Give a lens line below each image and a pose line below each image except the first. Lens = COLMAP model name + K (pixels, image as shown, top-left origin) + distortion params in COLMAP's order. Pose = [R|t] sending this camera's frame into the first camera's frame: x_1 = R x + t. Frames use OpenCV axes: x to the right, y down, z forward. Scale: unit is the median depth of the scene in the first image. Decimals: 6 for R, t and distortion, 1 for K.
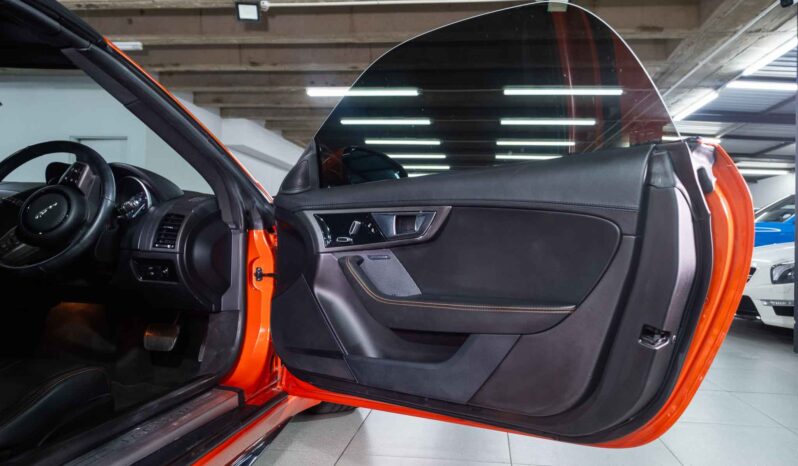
lens RADIAL K [[571.4, 0, 419.9], [0, 571.4, 230.2], [0, 0, 1]] dist [-0.003186, -0.001224]
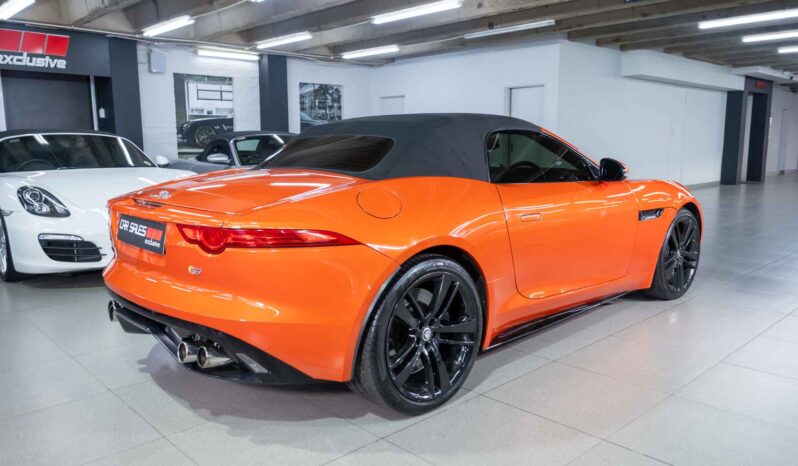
lens RADIAL K [[601.4, 0, 400.0], [0, 601.4, 230.5], [0, 0, 1]] dist [0.001202, 0.006956]
pose [[0.761793, 0.067165, -0.644329, 0.168454], [0.036456, 0.988590, 0.146154, -0.065804], [0.646794, -0.134829, 0.750653, -0.337947]]
